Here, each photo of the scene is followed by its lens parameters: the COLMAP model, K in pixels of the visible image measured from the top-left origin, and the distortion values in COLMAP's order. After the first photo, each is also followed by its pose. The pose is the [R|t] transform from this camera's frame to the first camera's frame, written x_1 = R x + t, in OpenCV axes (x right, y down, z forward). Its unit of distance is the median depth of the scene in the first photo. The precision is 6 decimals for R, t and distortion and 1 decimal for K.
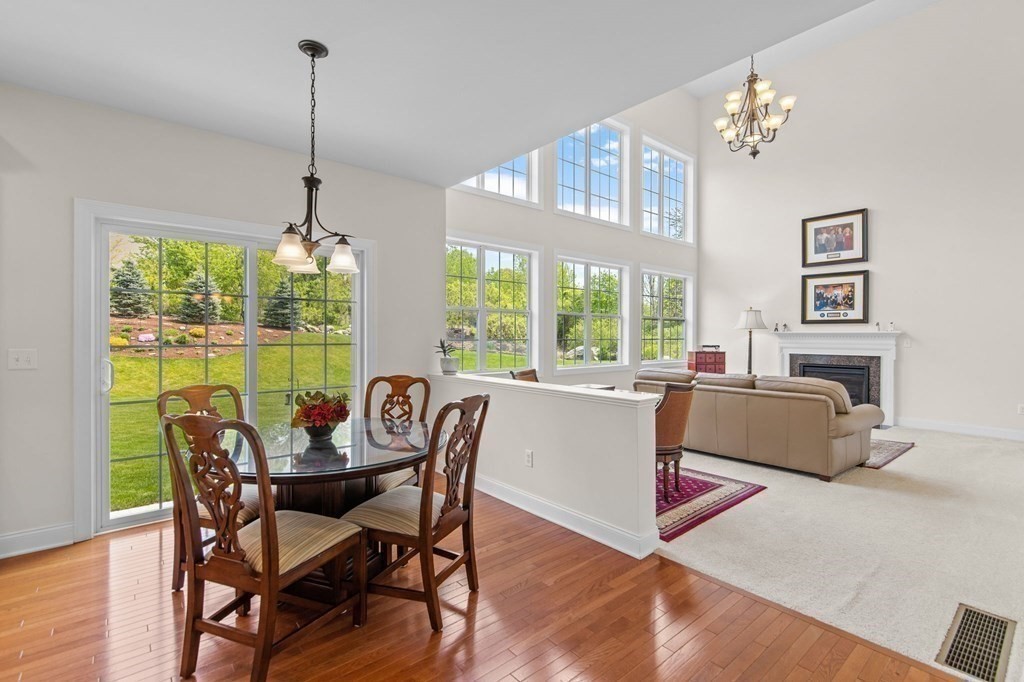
lens RADIAL K [[466.2, 0, 510.3], [0, 466.2, 336.2], [0, 0, 1]] dist [-0.002499, 0.000007]
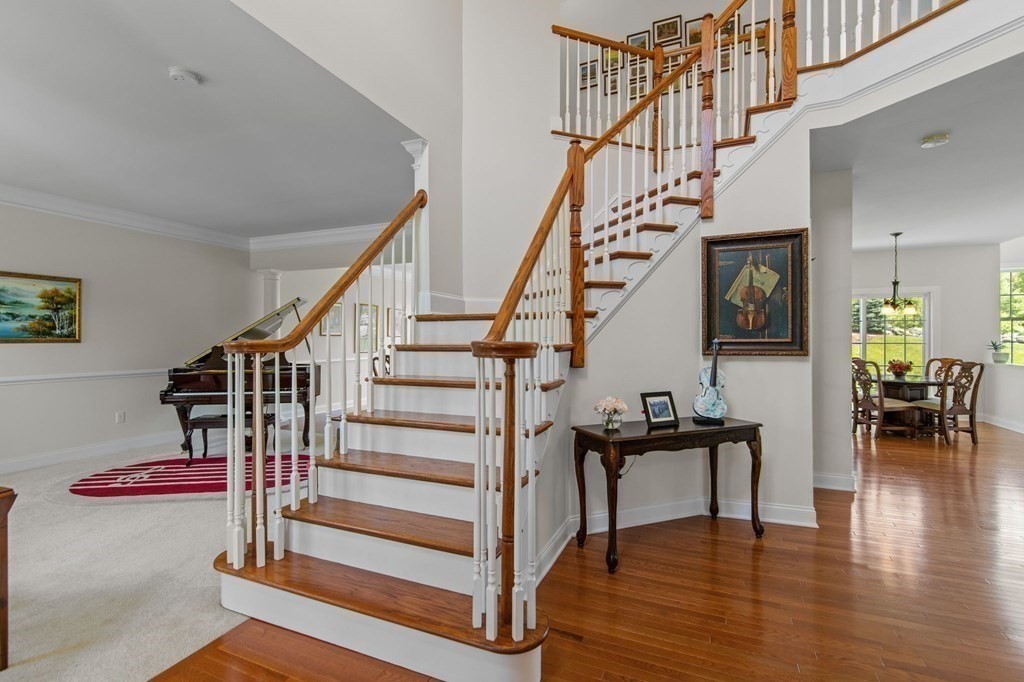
lens RADIAL K [[466.2, 0, 512.9], [0, 466.2, 340.0], [0, 0, 1]] dist [-0.002499, 0.000007]
pose [[0.454859, -0.001549, -0.890562, 0.321220], [0.002078, 0.999998, -0.000678, 0.000523], [0.890561, -0.001542, 0.454862, -0.731673]]
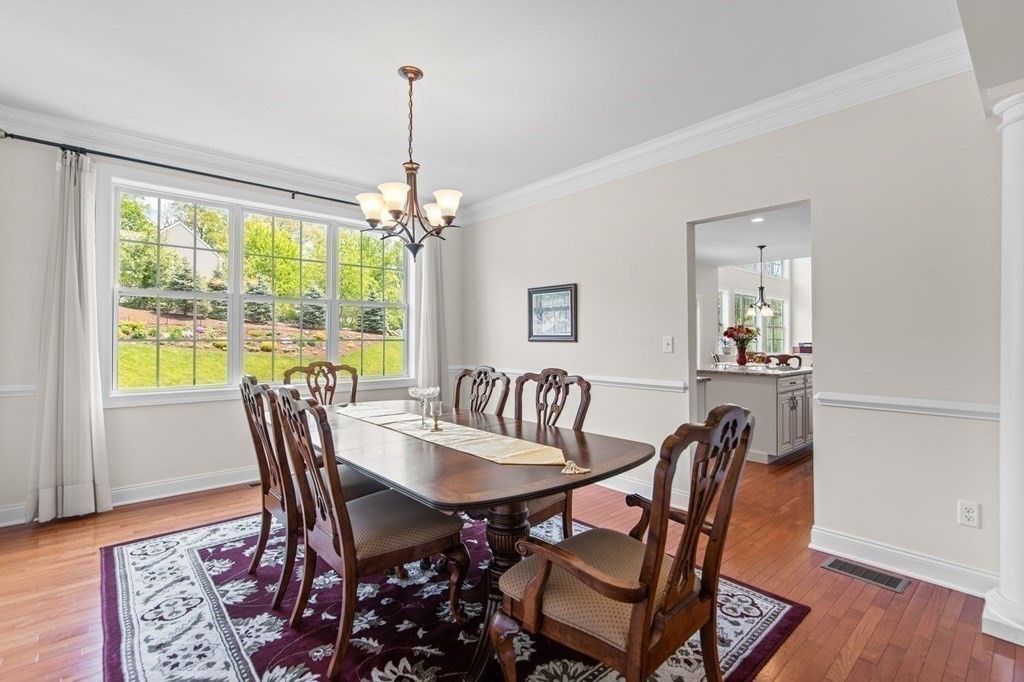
lens RADIAL K [[466.2, 0, 508.5], [0, 466.2, 337.1], [0, 0, 1]] dist [-0.002499, 0.000007]
pose [[0.999941, -0.002776, 0.010467, -0.715953], [0.002831, 0.999982, -0.005285, 0.005642], [-0.010452, 0.005314, 0.999931, -0.710426]]
